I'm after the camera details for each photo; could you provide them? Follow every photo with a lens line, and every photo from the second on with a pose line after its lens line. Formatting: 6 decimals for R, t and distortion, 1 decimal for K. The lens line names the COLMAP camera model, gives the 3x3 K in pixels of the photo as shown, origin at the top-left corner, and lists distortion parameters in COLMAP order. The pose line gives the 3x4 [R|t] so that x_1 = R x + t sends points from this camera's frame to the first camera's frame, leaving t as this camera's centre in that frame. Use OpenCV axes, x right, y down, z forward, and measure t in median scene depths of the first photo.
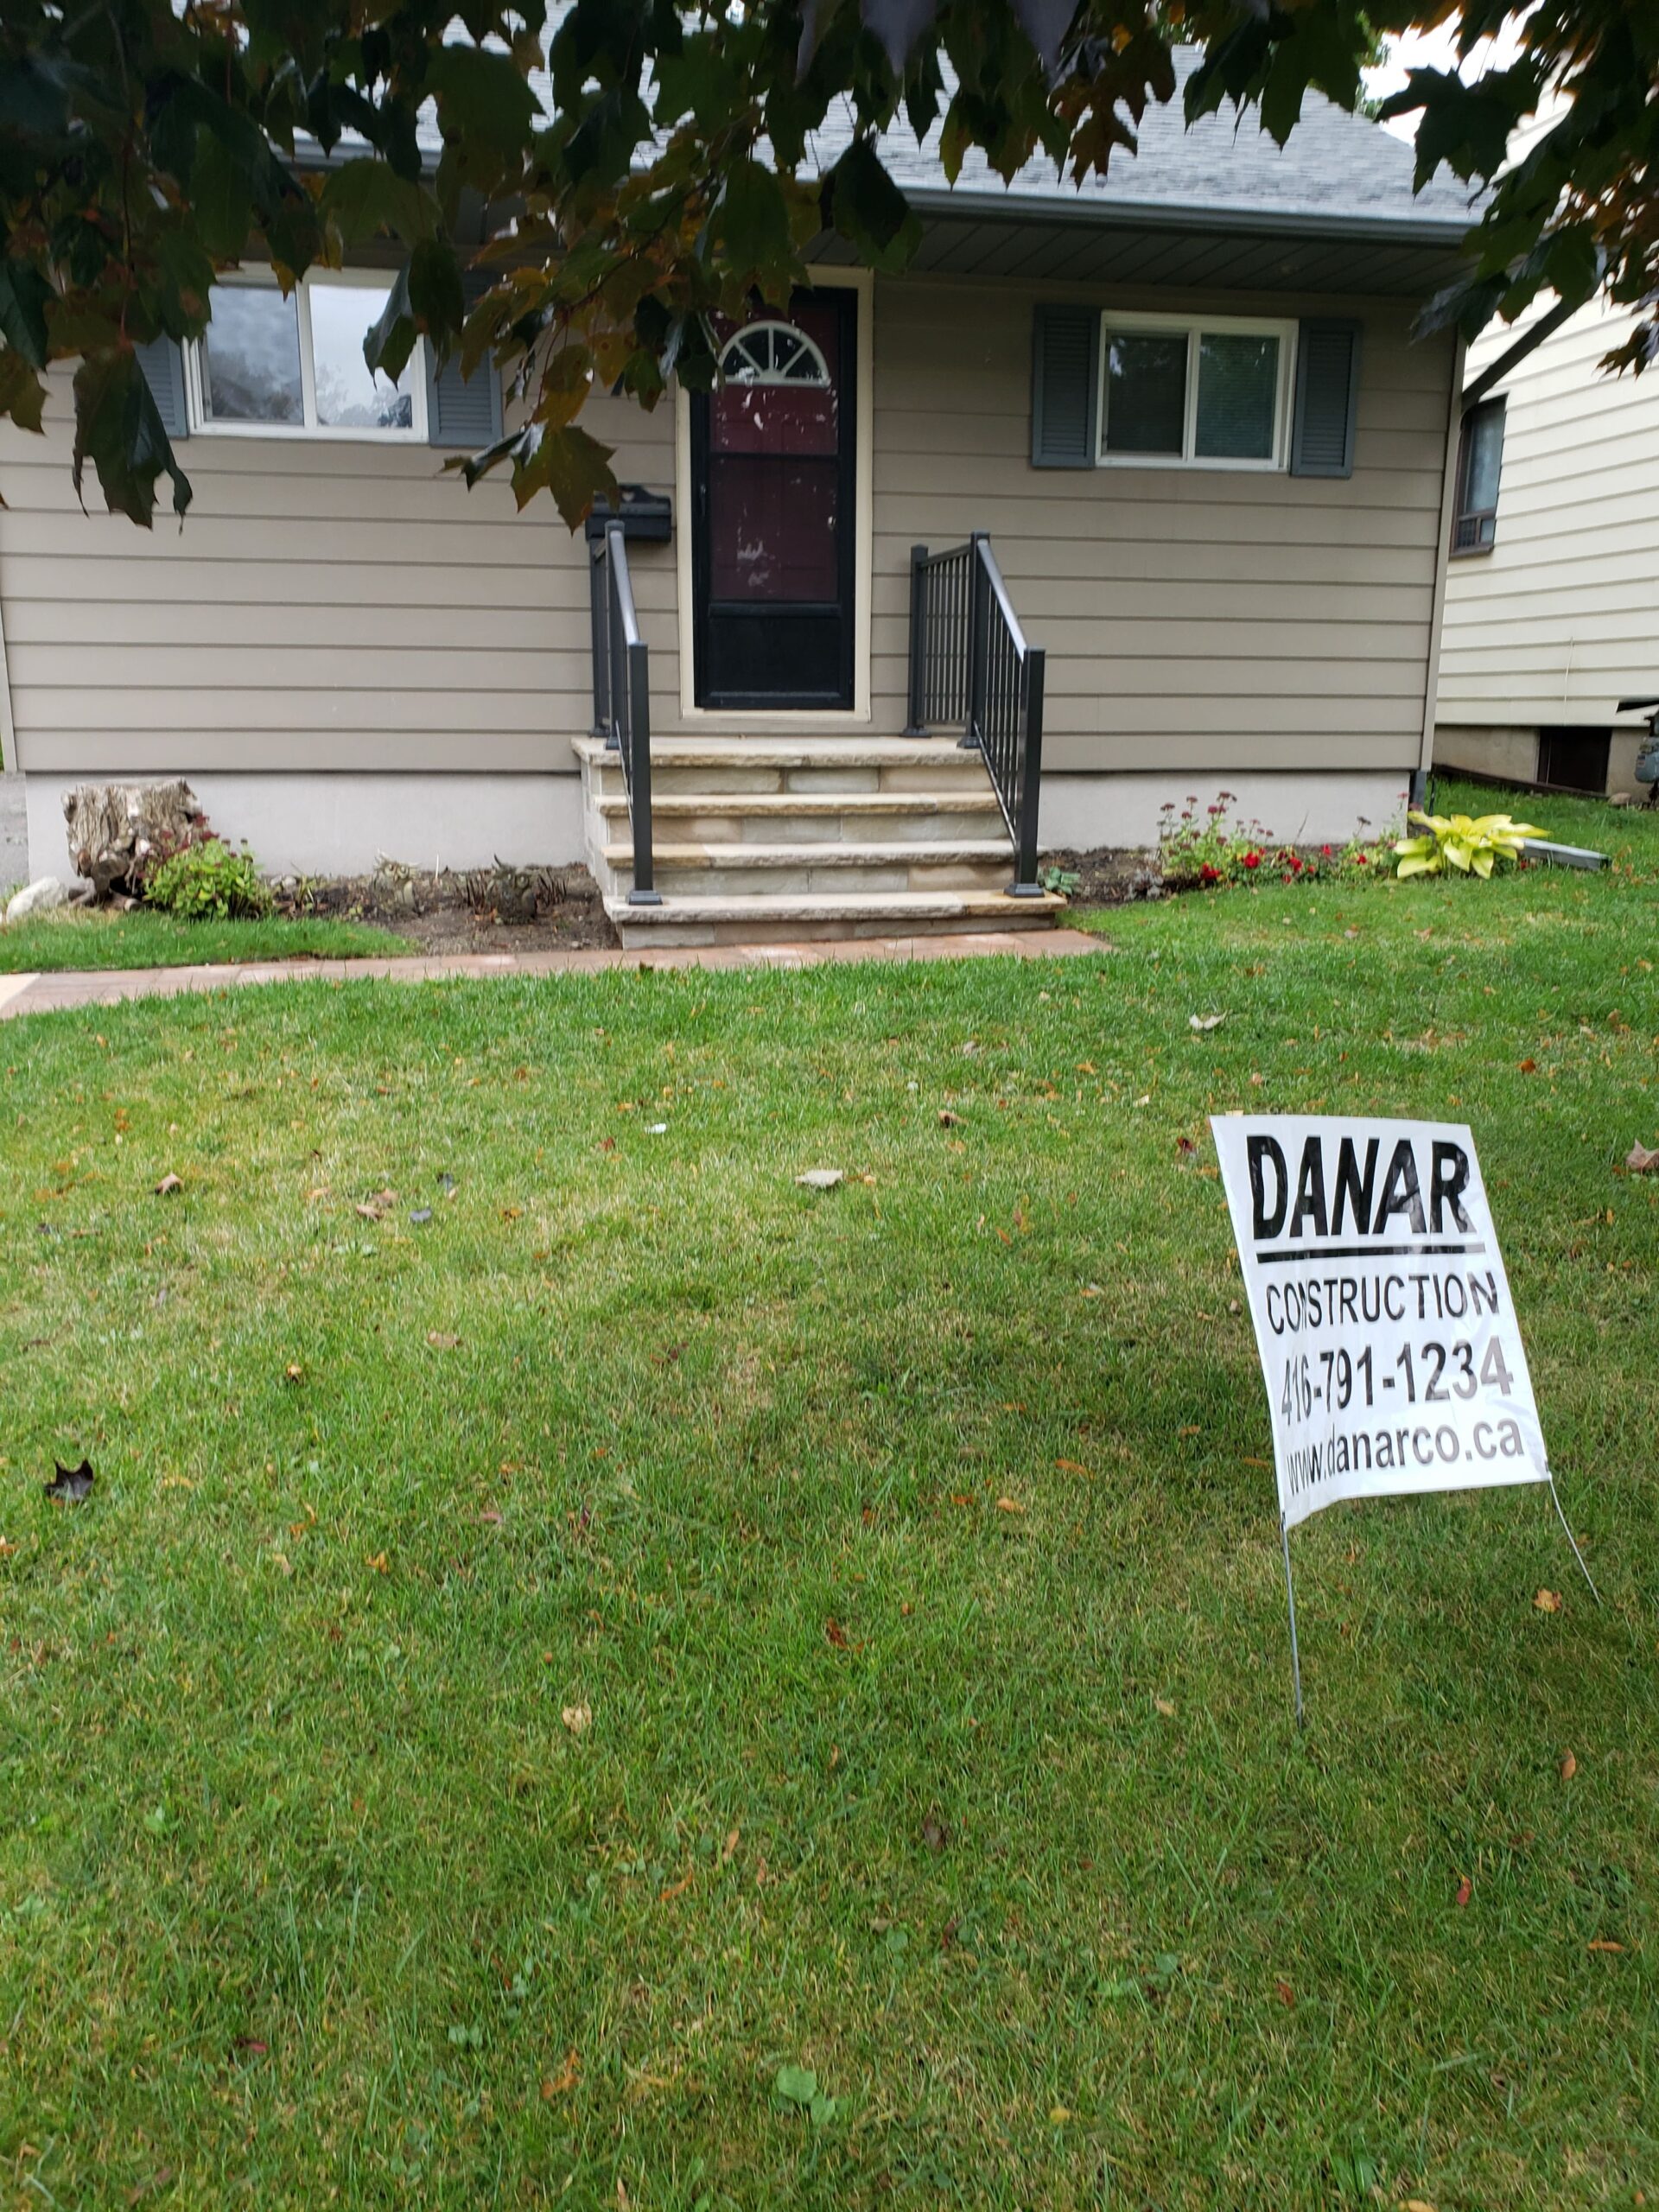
lens RADIAL K [[1698.7, 0, 829.5], [0, 1698.7, 1106.0], [0, 0, 1]] dist [0.001913, 0.000724]
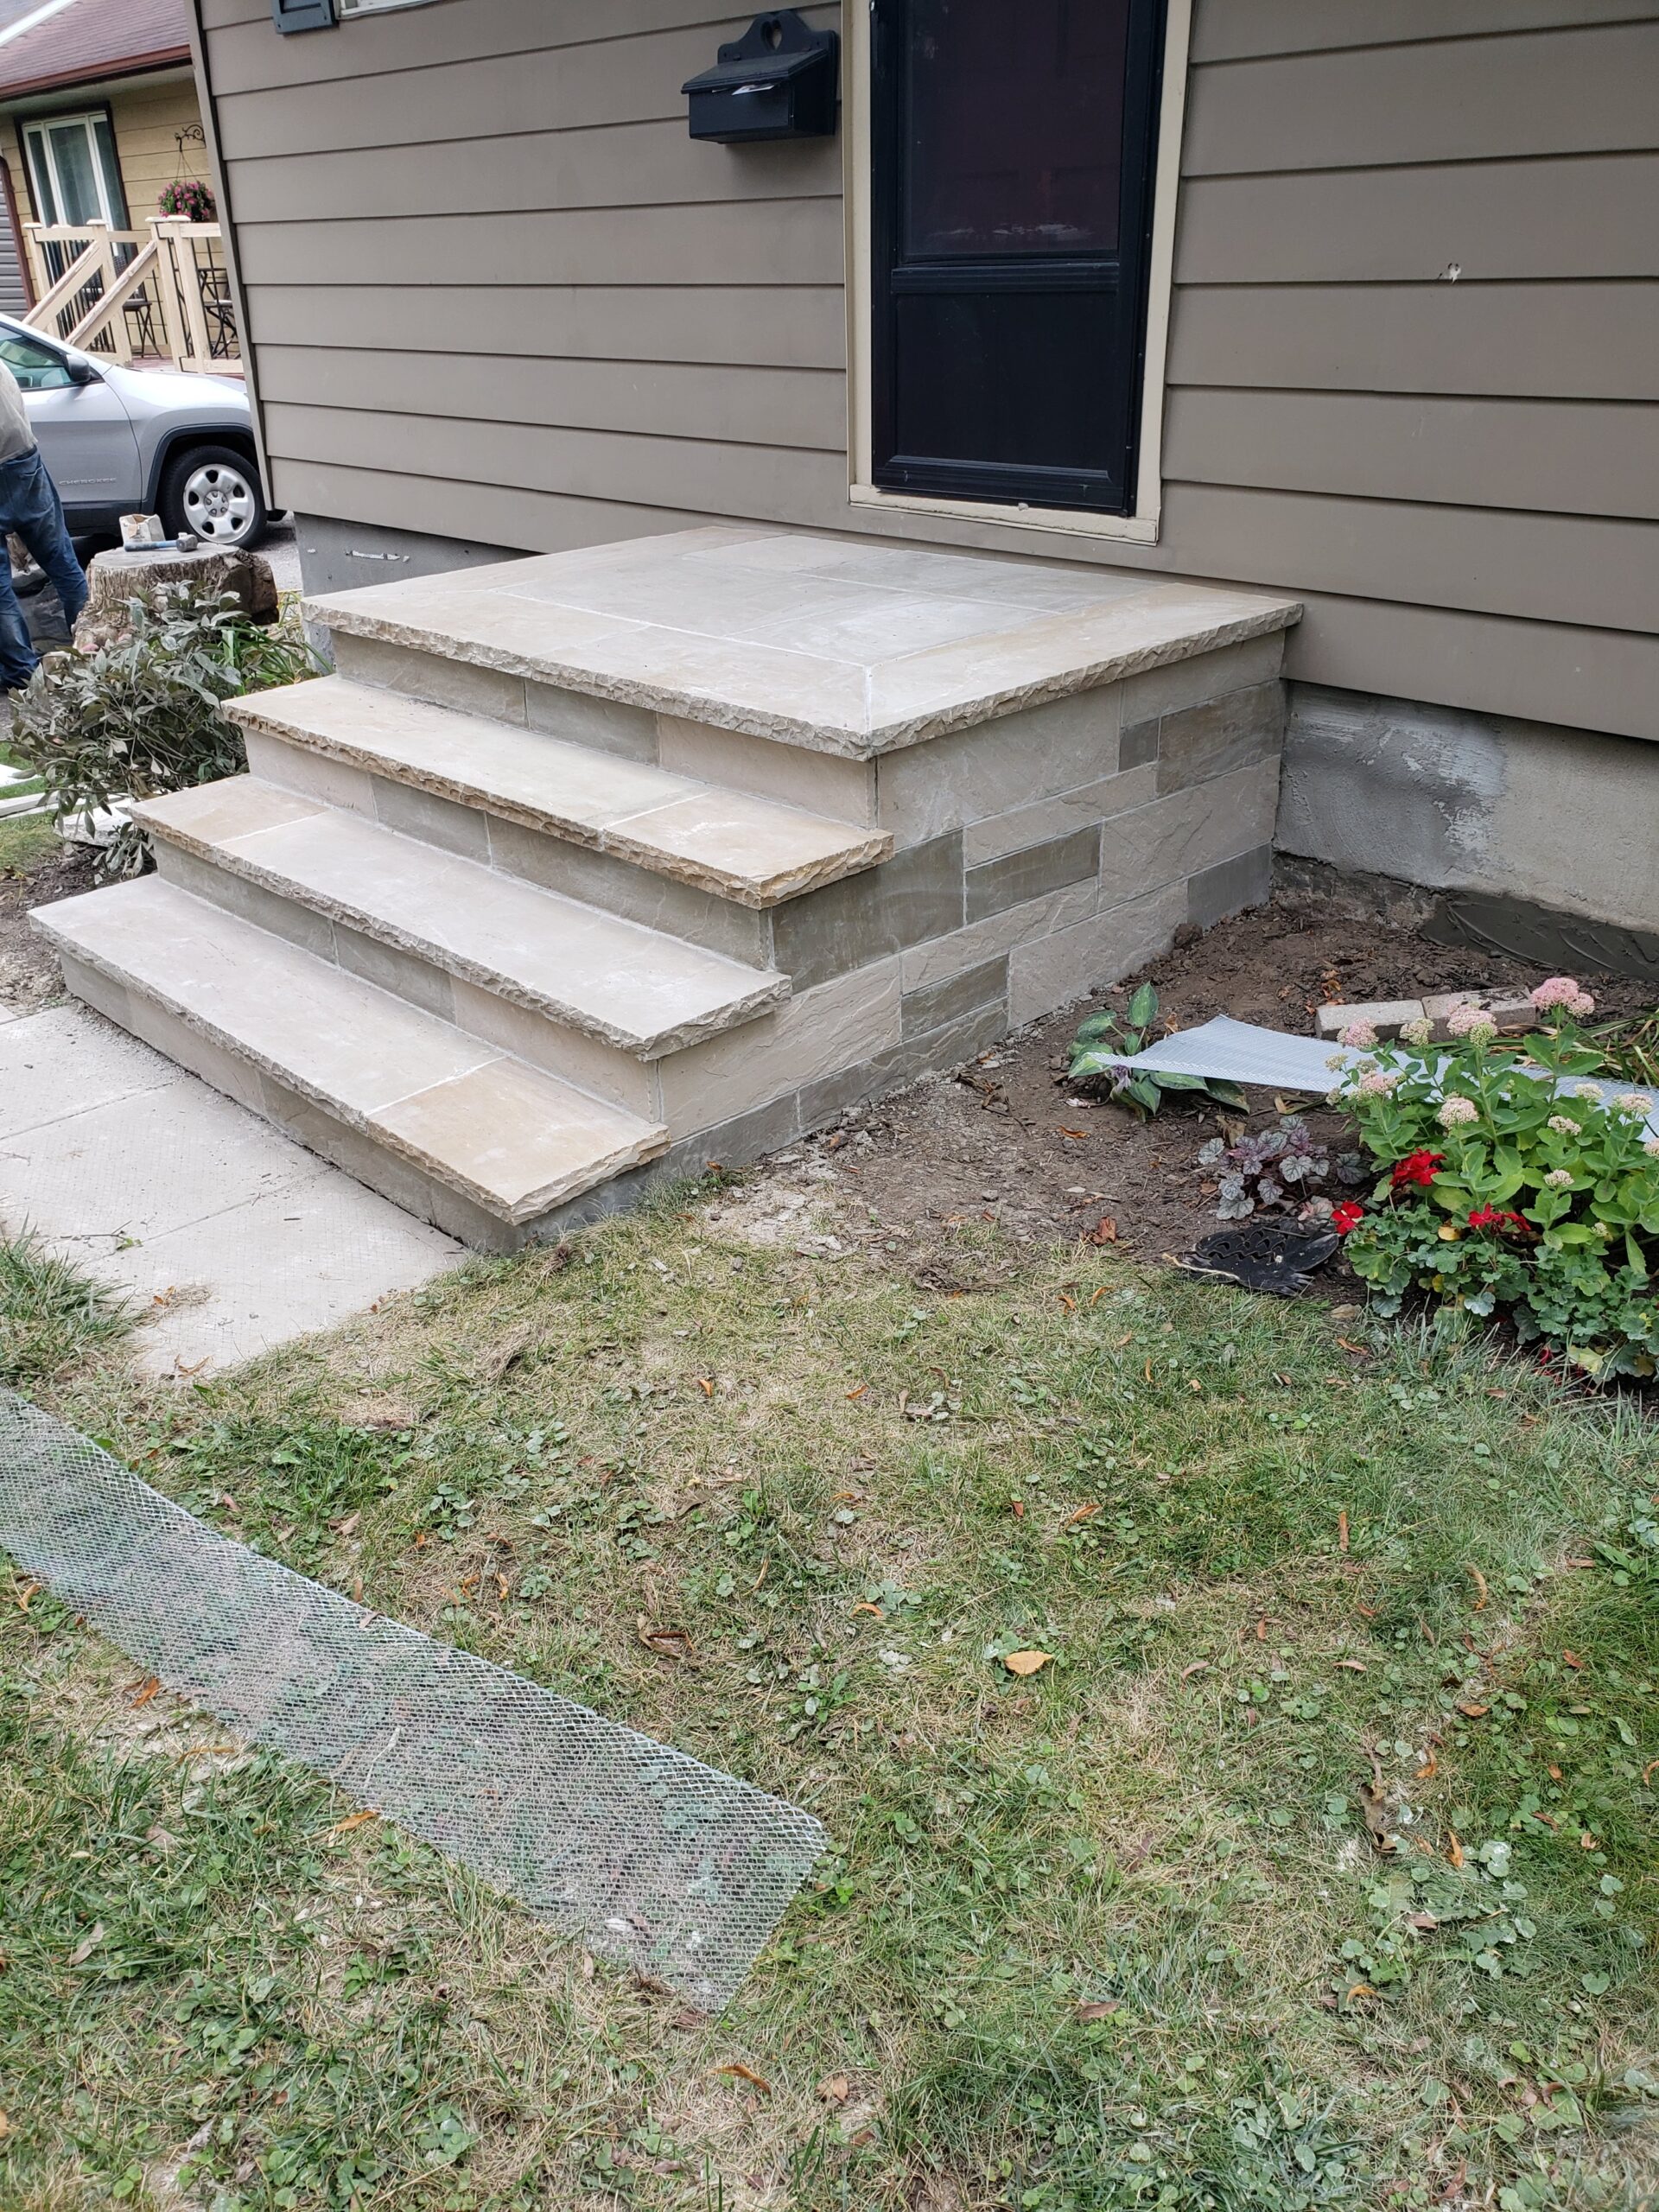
lens RADIAL K [[1695.0, 0, 829.5], [0, 1695.0, 1106.0], [0, 0, 1]] dist [-0.006168, 0.040552]
pose [[0.519321, 0.371152, -0.769774, 0.382423], [-0.176999, 0.927946, 0.328005, -0.227811], [0.836048, -0.034090, 0.547595, 0.708926]]
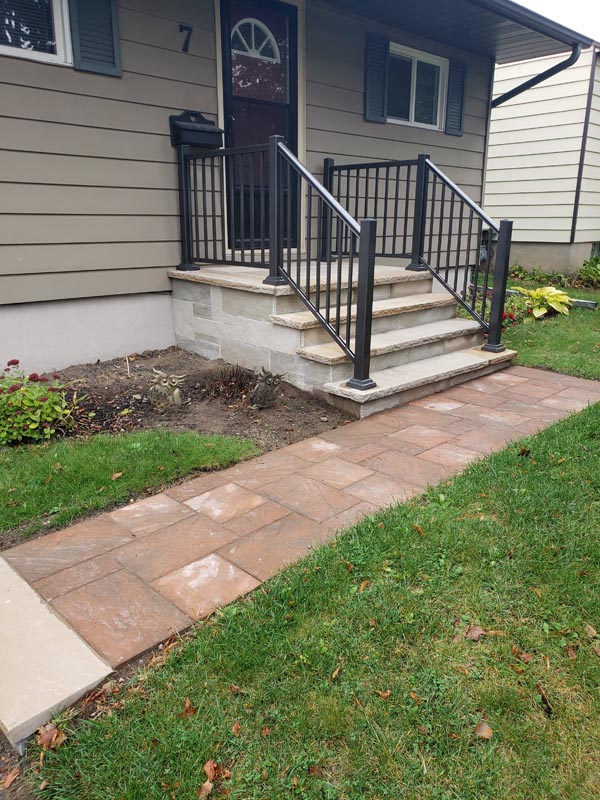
lens RADIAL K [[595.0, 0, 287.6], [0, 595.0, 401.7], [0, 0, 1]] dist [0.001007, 0.007939]
pose [[0.862608, -0.151311, 0.482713, -0.344178], [0.125415, 0.988396, 0.085705, -0.128179], [-0.490080, -0.013390, 0.871575, 0.450974]]
